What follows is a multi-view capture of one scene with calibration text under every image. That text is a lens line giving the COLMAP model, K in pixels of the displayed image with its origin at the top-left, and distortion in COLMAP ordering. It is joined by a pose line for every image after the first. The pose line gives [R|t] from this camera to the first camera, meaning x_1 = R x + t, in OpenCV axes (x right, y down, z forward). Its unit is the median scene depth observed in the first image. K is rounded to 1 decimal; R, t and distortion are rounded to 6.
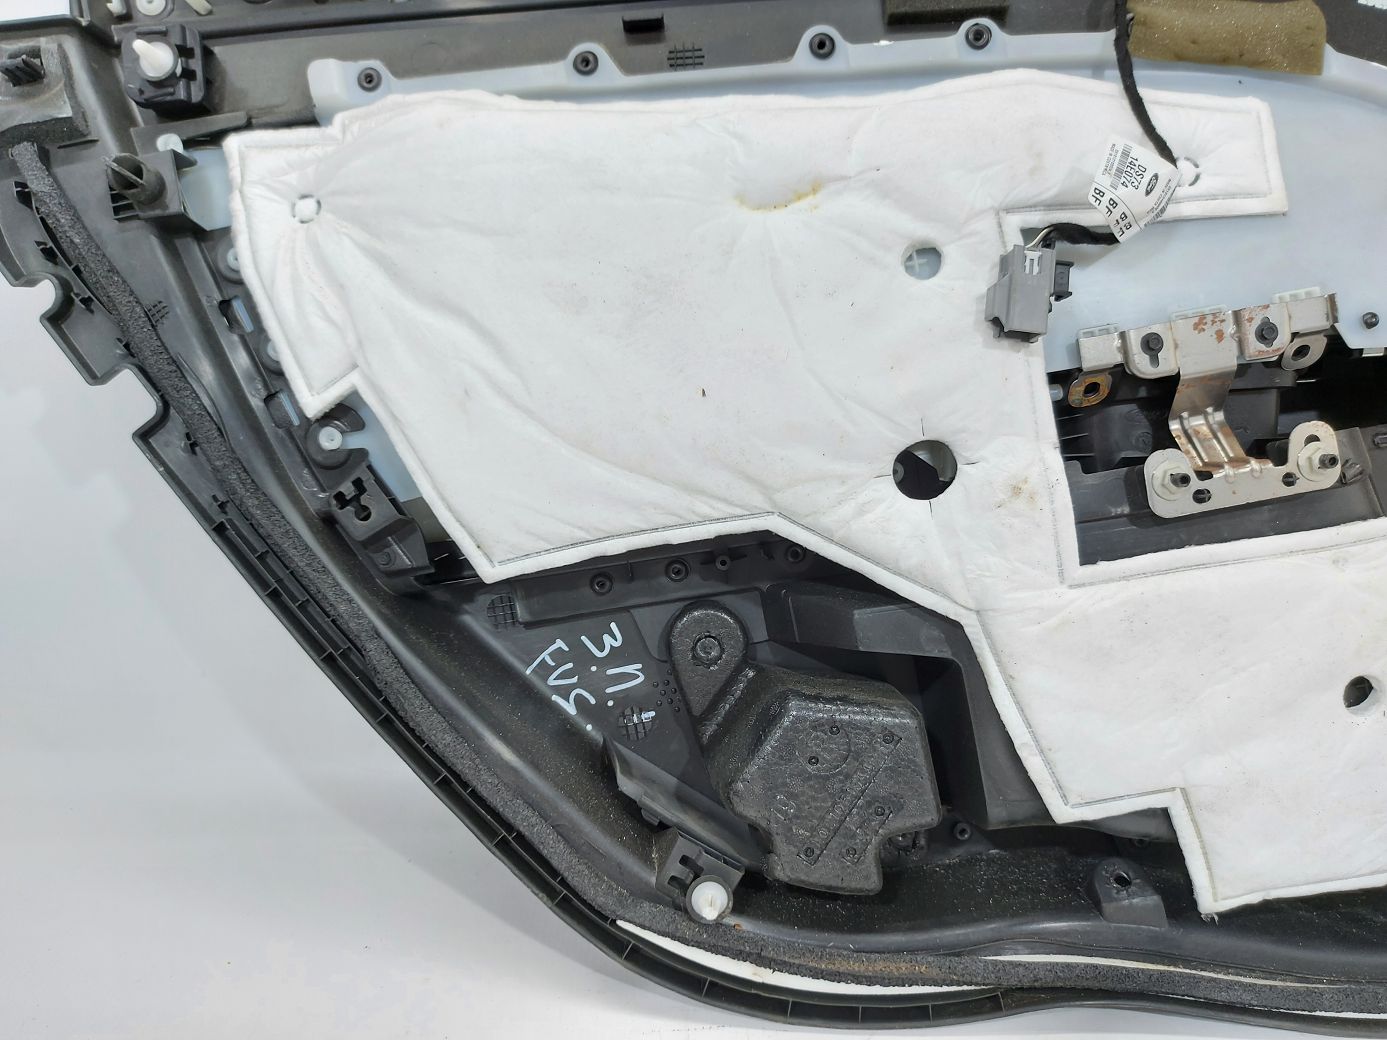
lens RADIAL K [[977.7, 0, 683.2], [0, 977.7, 518.9], [0, 0, 1]] dist [0.033187, -0.066905]
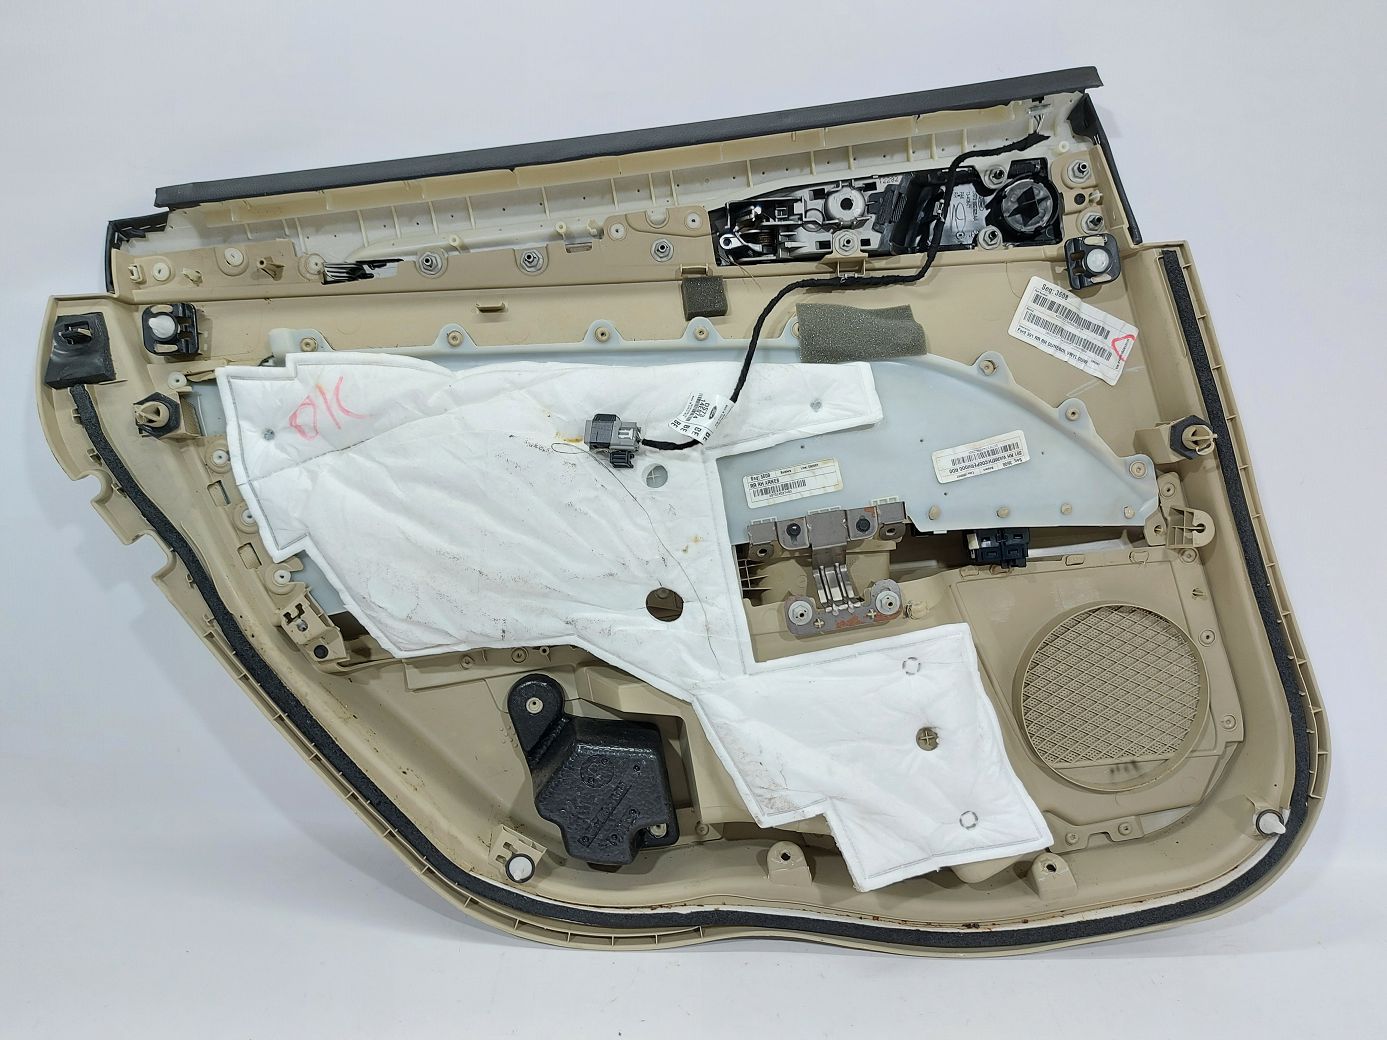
lens RADIAL K [[977.7, 0, 691.3], [0, 977.7, 517.0], [0, 0, 1]] dist [0.033187, -0.066905]
pose [[0.998757, 0.013037, 0.048119, 0.220765], [-0.013931, 0.999736, 0.018285, -0.221283], [-0.047868, -0.018932, 0.998674, -0.604840]]
